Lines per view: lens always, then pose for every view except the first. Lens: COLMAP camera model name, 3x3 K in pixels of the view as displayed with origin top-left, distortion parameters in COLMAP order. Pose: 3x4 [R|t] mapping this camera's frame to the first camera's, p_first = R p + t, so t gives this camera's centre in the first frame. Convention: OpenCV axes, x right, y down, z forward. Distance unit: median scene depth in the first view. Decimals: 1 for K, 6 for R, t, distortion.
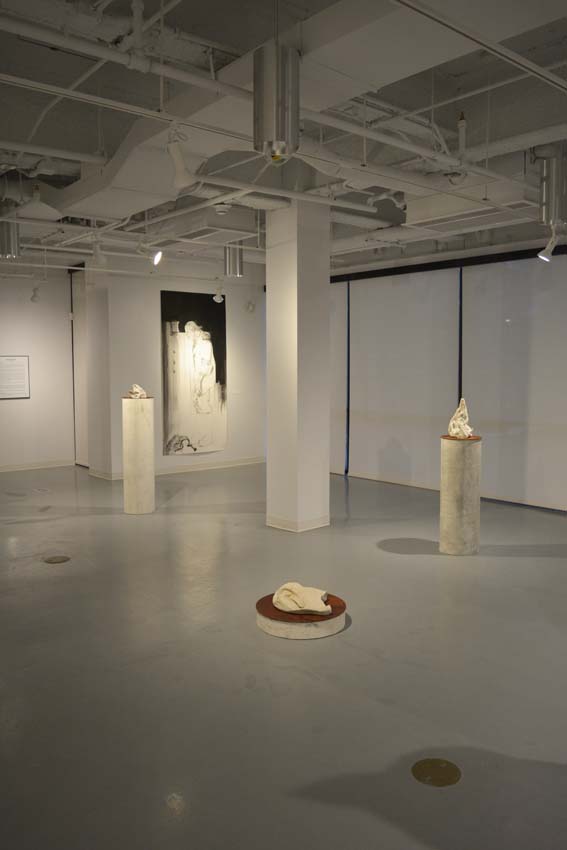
lens RADIAL K [[700.9, 0, 289.4], [0, 700.9, 420.4], [0, 0, 1]] dist [-0.056535, -0.004039]
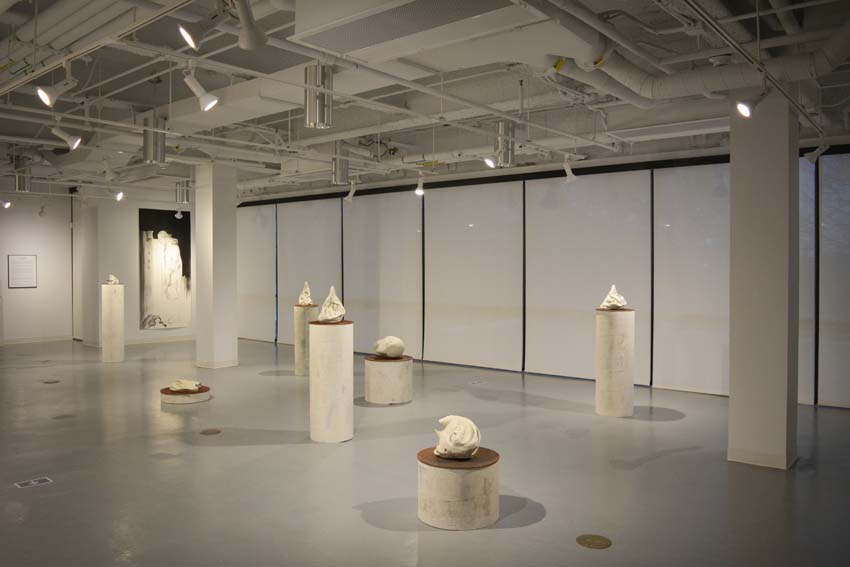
lens RADIAL K [[700.9, 0, 416.8], [0, 700.9, 286.6], [0, 0, 1]] dist [-0.056535, -0.004039]
pose [[0.989778, 0.001108, 0.142611, 0.157943], [0.006231, 0.998679, -0.051008, 0.039127], [-0.142479, 0.051376, 0.988464, -0.405667]]
